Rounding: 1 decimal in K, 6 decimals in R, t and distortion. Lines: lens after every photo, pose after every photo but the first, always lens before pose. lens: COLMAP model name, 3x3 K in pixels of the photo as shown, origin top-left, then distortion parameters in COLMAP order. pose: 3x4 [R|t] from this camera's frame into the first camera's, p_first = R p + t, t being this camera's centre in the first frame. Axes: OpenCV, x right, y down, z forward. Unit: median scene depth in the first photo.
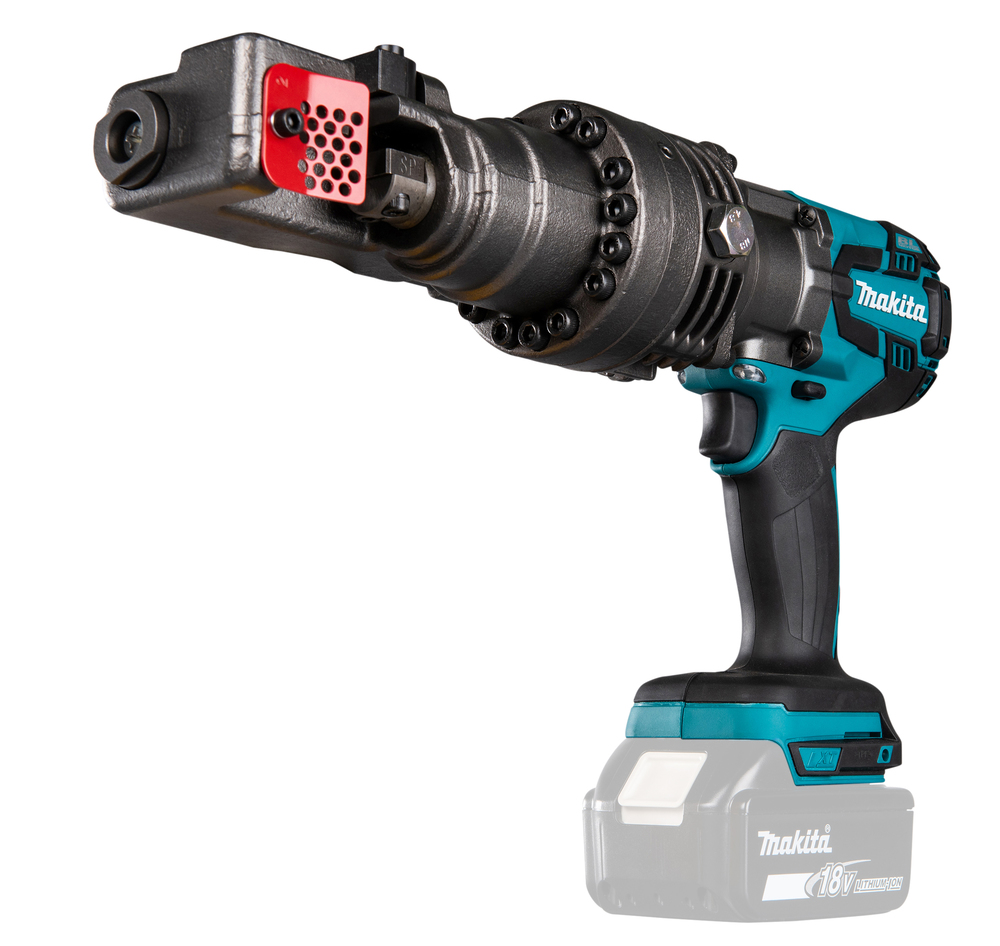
lens RADIAL K [[2779.1, 0, 510.7], [0, 2779.1, 516.2], [0, 0, 1]] dist [0.114057, 0.000000]
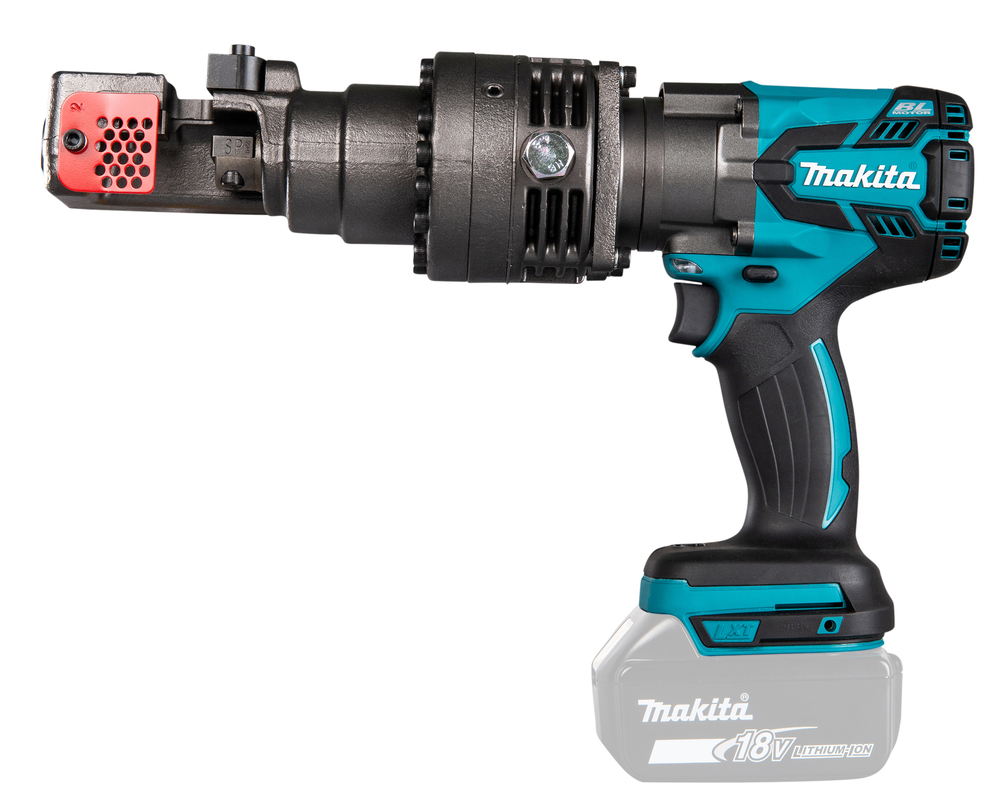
lens RADIAL K [[2593.6, 0, 513.1], [0, 2593.6, 374.9], [0, 0, 1]] dist [0.154907, 0.000000]
pose [[0.695032, -0.031366, -0.718294, 0.780378], [0.081036, 0.996099, 0.034915, -0.051899], [0.714397, -0.082475, 0.694863, 0.269310]]
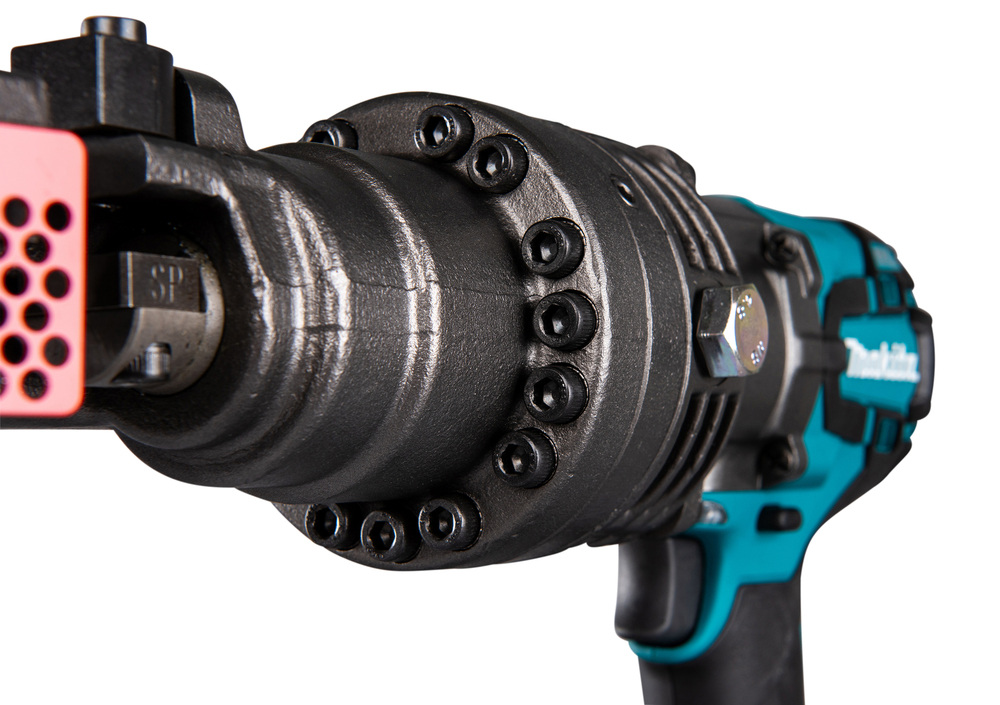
lens RADIAL K [[2039.3, 0, 502.9], [0, 2039.3, 352.6], [0, 0, 1]] dist [0.219298, 0.000000]
pose [[0.982545, -0.022745, 0.184632, -0.041421], [0.005517, 0.995623, 0.093292, -0.133494], [-0.185946, -0.090645, 0.978370, 0.591600]]
